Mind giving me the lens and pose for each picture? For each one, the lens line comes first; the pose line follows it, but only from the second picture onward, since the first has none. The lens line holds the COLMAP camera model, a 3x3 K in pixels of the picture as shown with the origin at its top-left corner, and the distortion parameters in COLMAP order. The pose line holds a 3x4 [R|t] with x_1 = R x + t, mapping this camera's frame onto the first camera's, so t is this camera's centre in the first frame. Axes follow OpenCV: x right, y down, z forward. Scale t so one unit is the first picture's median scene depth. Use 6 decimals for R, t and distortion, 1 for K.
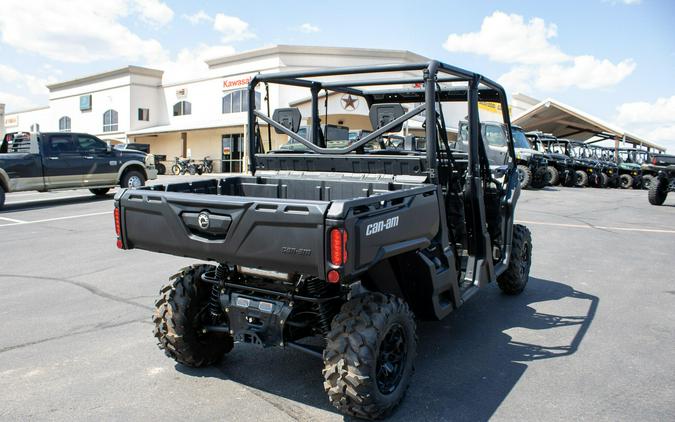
lens RADIAL K [[588.2, 0, 321.7], [0, 588.2, 238.1], [0, 0, 1]] dist [-0.102219, -0.000810]
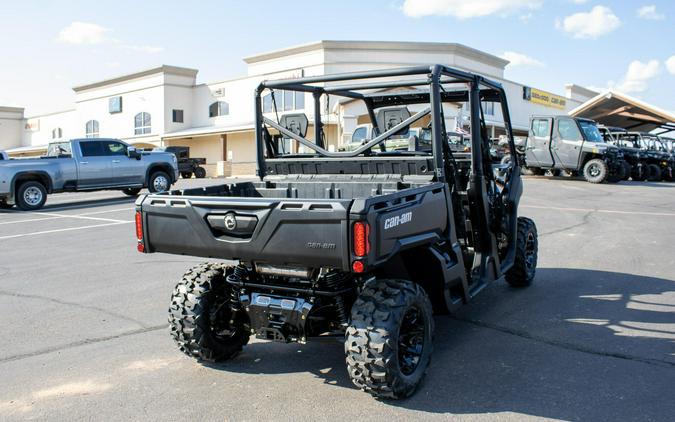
lens RADIAL K [[650.8, 0, 327.0], [0, 650.8, 227.4], [0, 0, 1]] dist [-0.010297, -0.001981]
pose [[0.998766, -0.031903, 0.038053, -0.060159], [0.033398, 0.998668, -0.039319, 0.027955], [-0.036748, 0.040541, 0.998502, -0.156761]]
